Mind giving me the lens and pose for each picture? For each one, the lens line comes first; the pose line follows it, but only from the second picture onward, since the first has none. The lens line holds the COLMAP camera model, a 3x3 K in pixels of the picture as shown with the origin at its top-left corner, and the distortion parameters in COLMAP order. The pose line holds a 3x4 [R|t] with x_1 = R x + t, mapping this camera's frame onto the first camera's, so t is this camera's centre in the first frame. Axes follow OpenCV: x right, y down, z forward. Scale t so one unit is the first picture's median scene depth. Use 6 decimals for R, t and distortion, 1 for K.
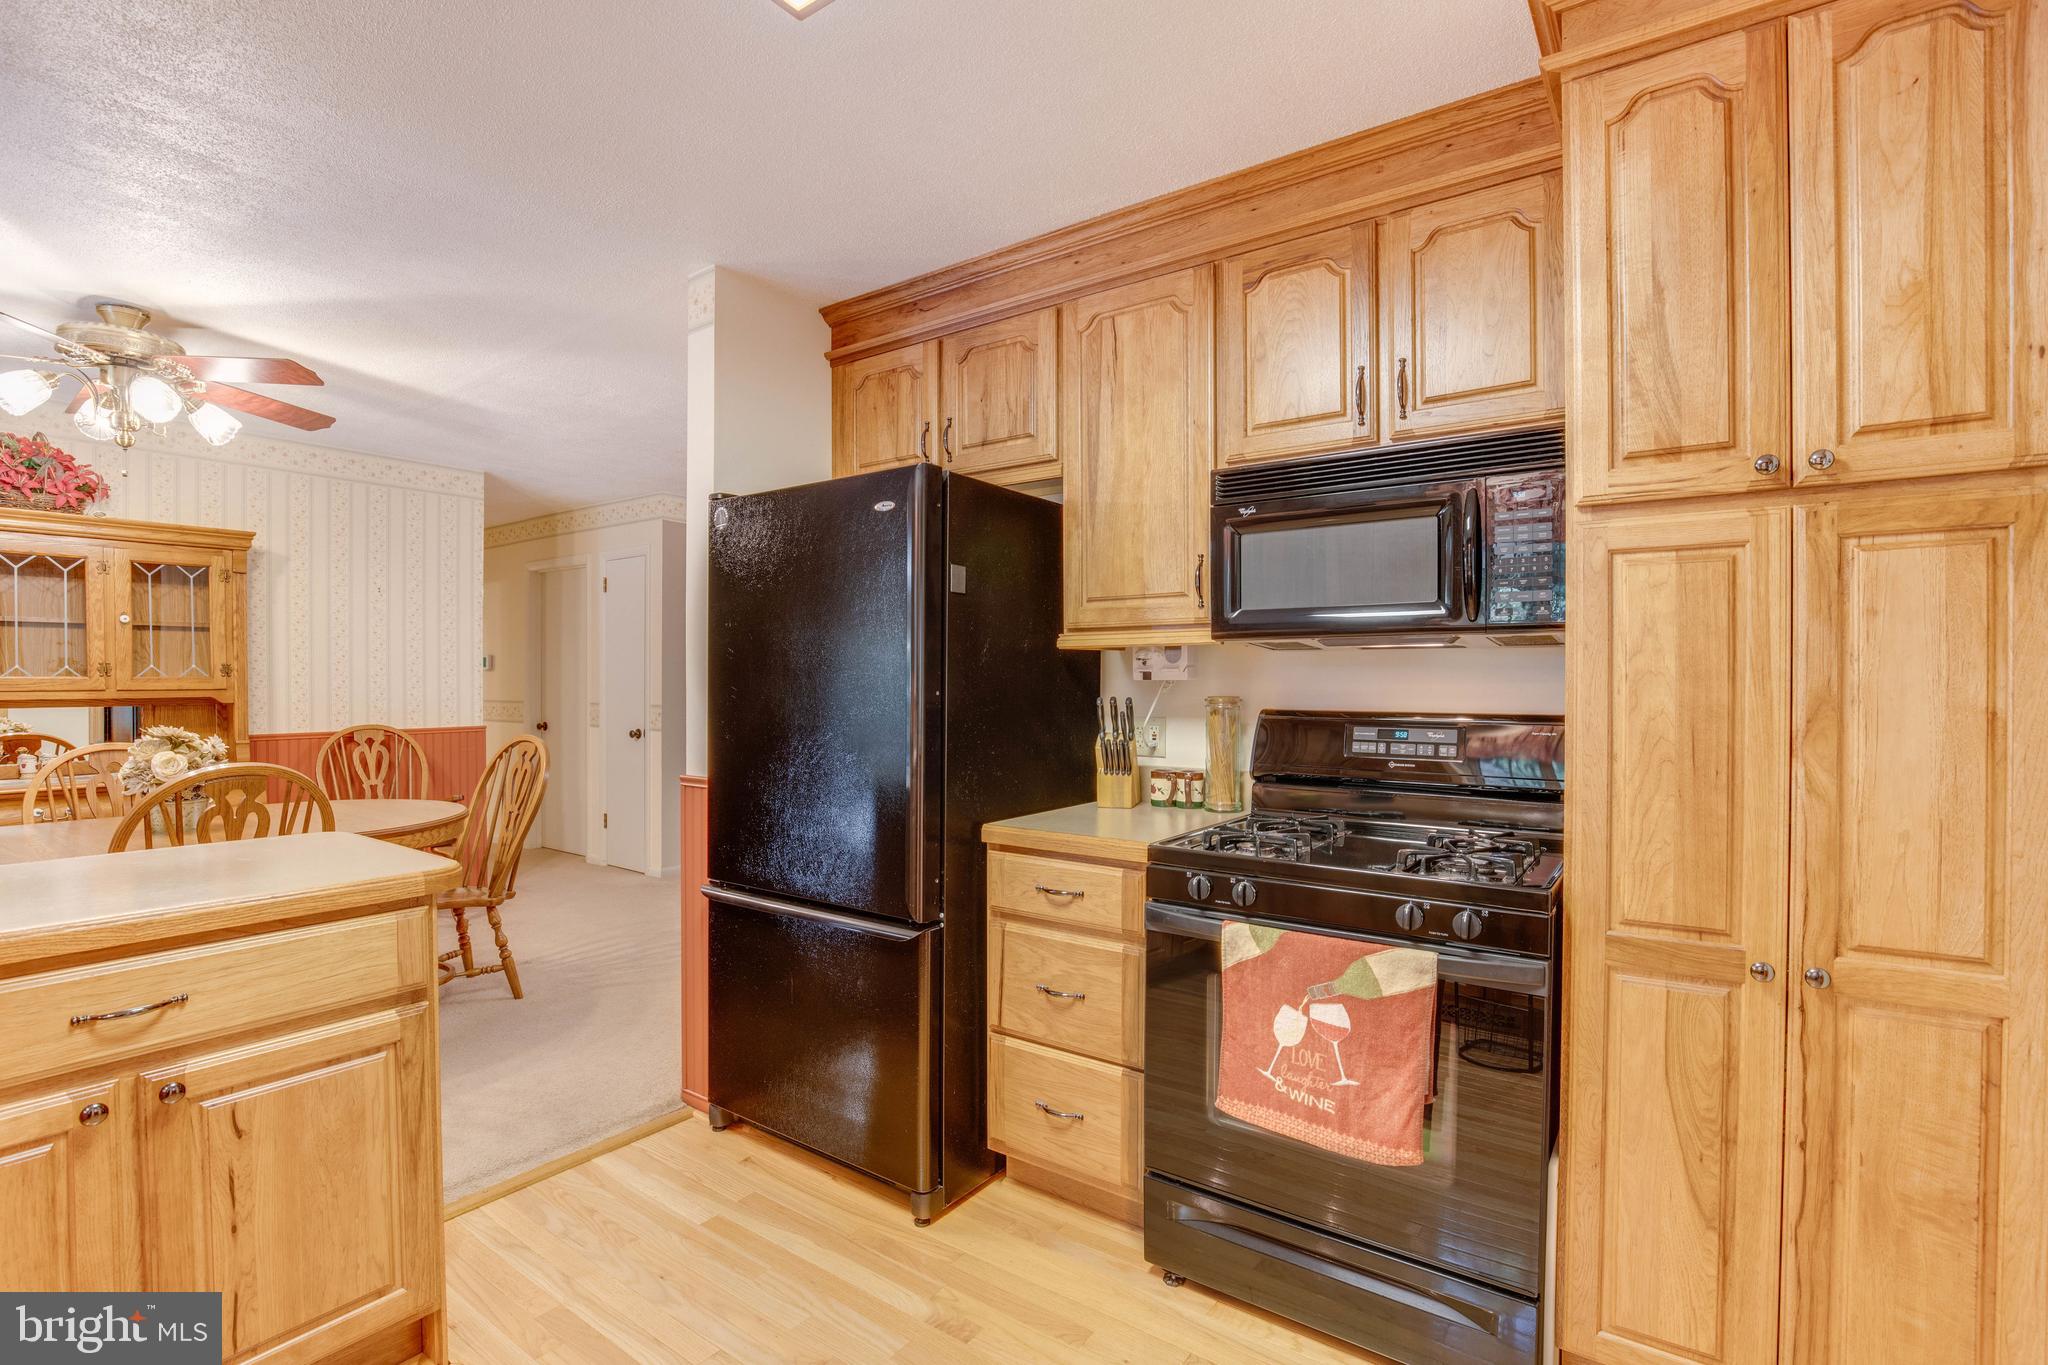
lens RADIAL K [[944.9, 0, 1024.0], [0, 944.9, 682.5], [0, 0, 1]] dist [-0.017589, 0.000298]
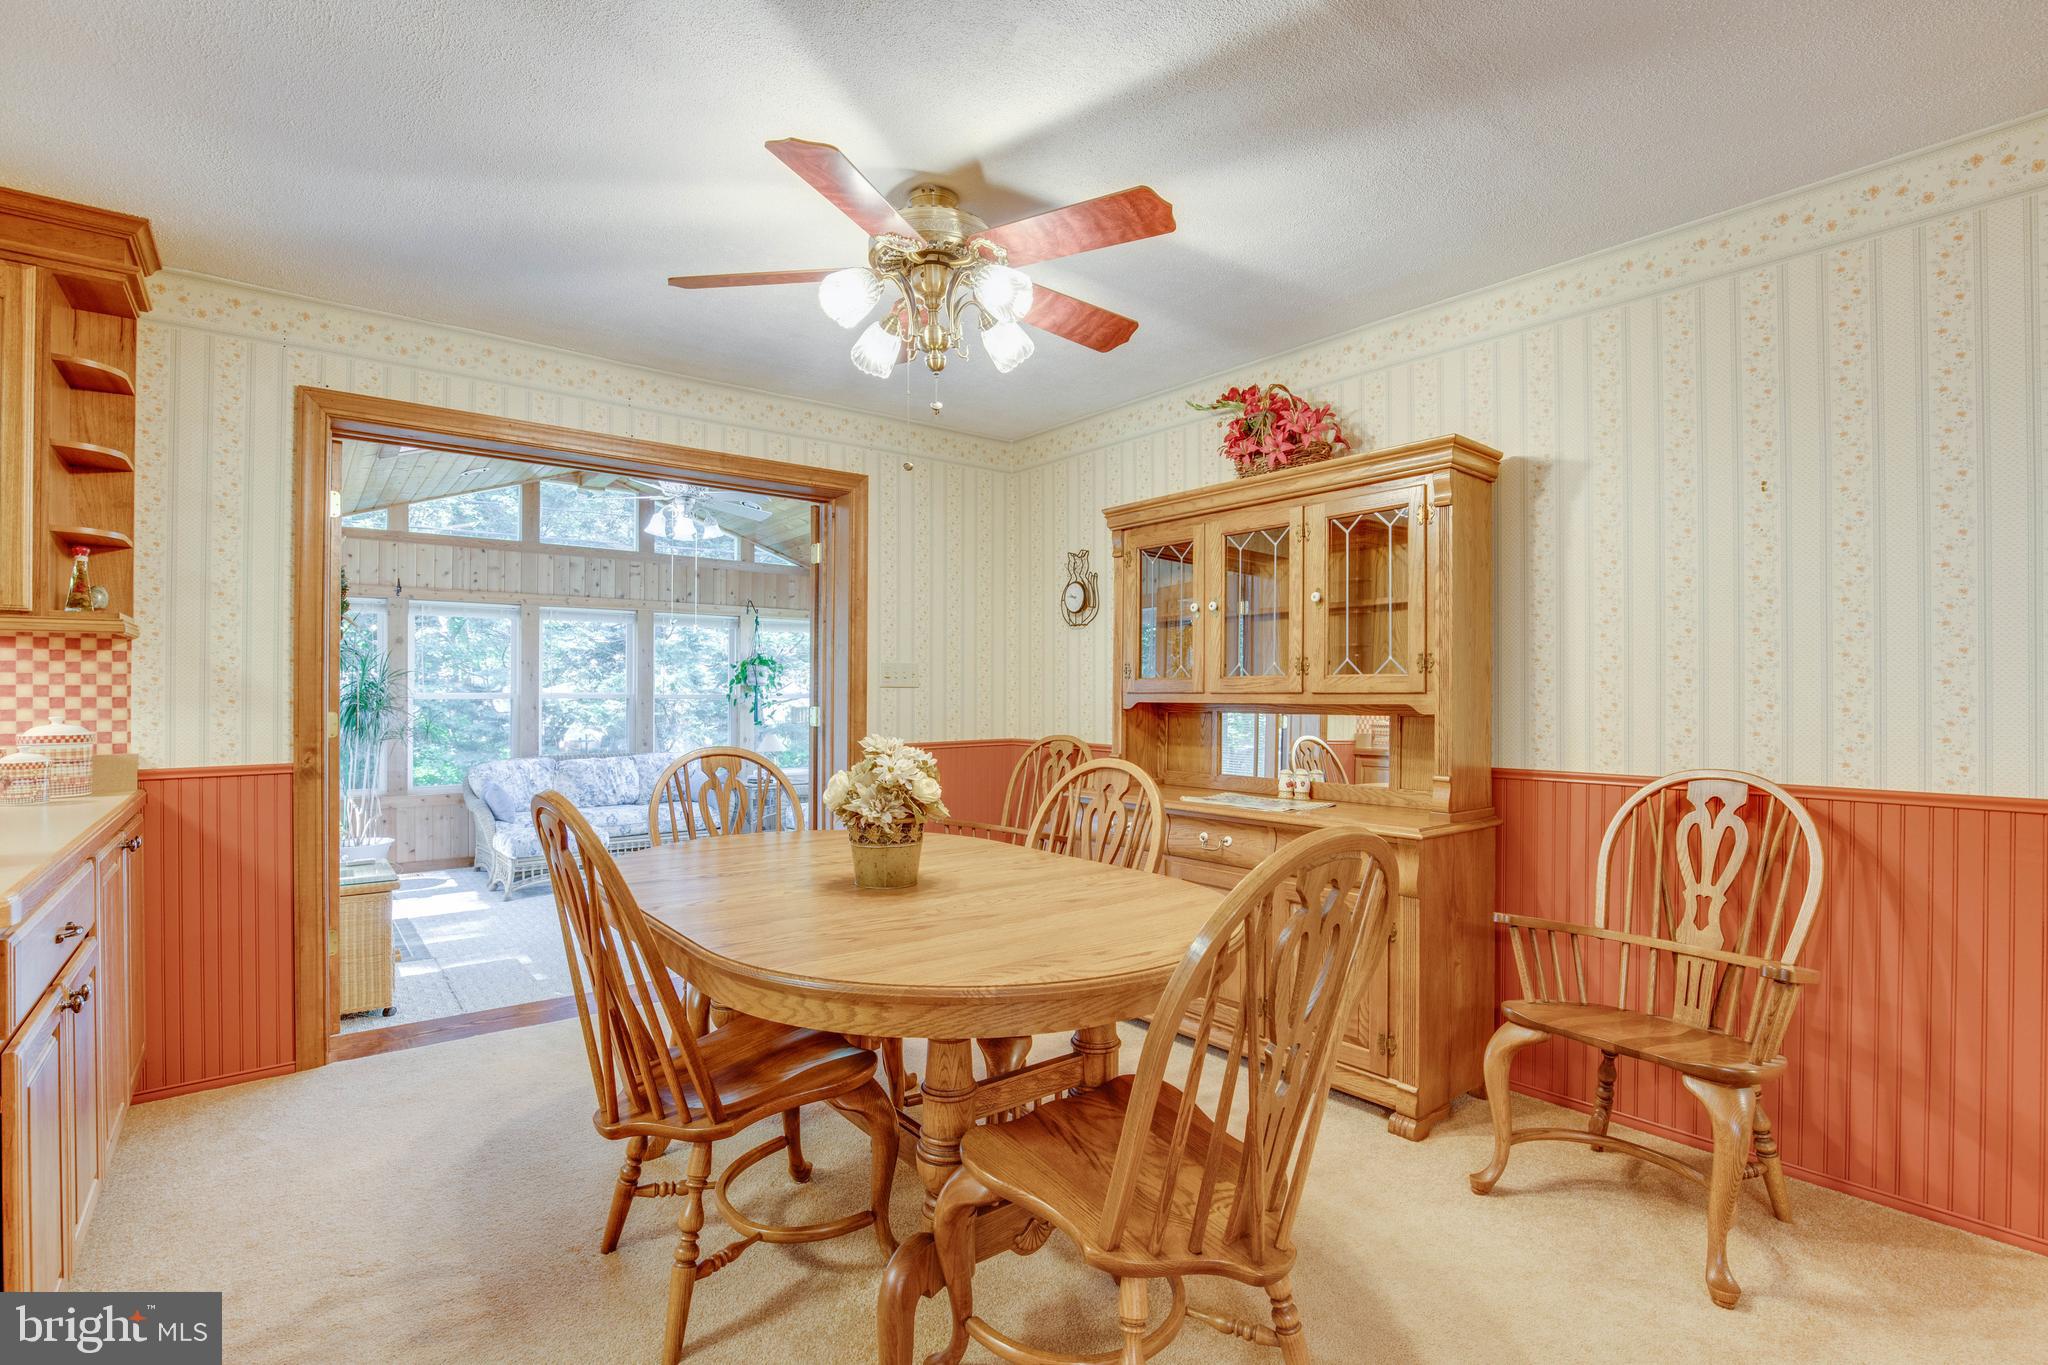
lens RADIAL K [[944.9, 0, 1024.0], [0, 944.9, 682.5], [0, 0, 1]] dist [-0.017589, 0.000298]
pose [[-0.263540, -0.010411, -0.964592, -0.171686], [-0.005675, 0.999941, -0.009242, 0.008279], [0.964632, 0.003039, -0.263584, 0.951653]]
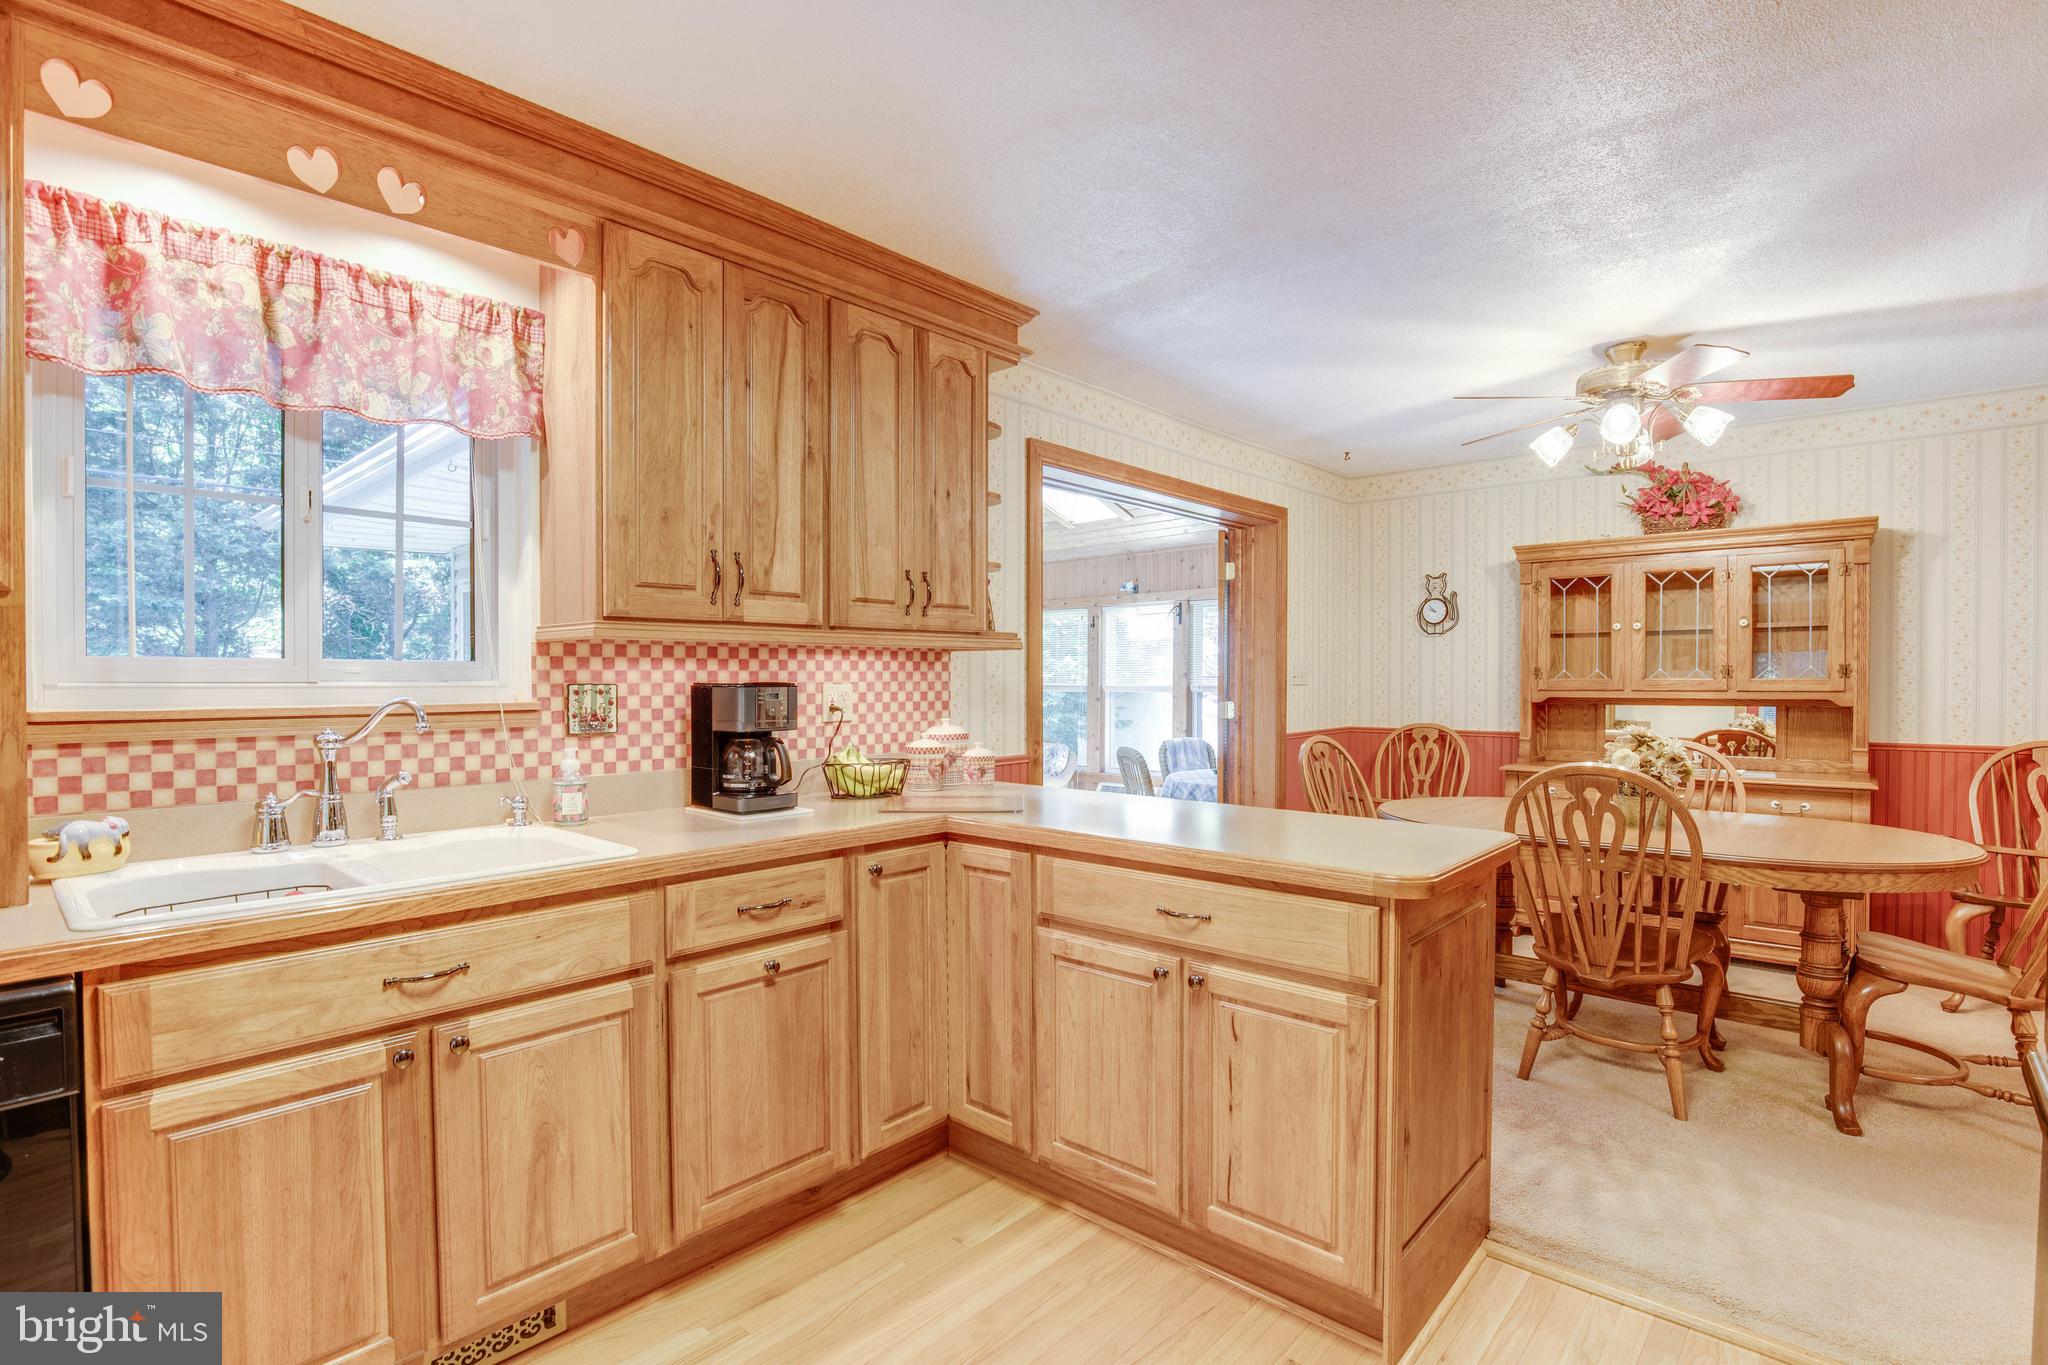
lens RADIAL K [[986.3, 0, 1055.1], [0, 986.3, 689.7], [0, 0, 1]] dist [-0.004785, -0.000201]
pose [[-0.081840, 0.012053, -0.996573, 0.192664], [-0.003489, 0.999917, 0.012379, -0.004087], [0.996639, 0.004490, -0.081791, 0.313120]]
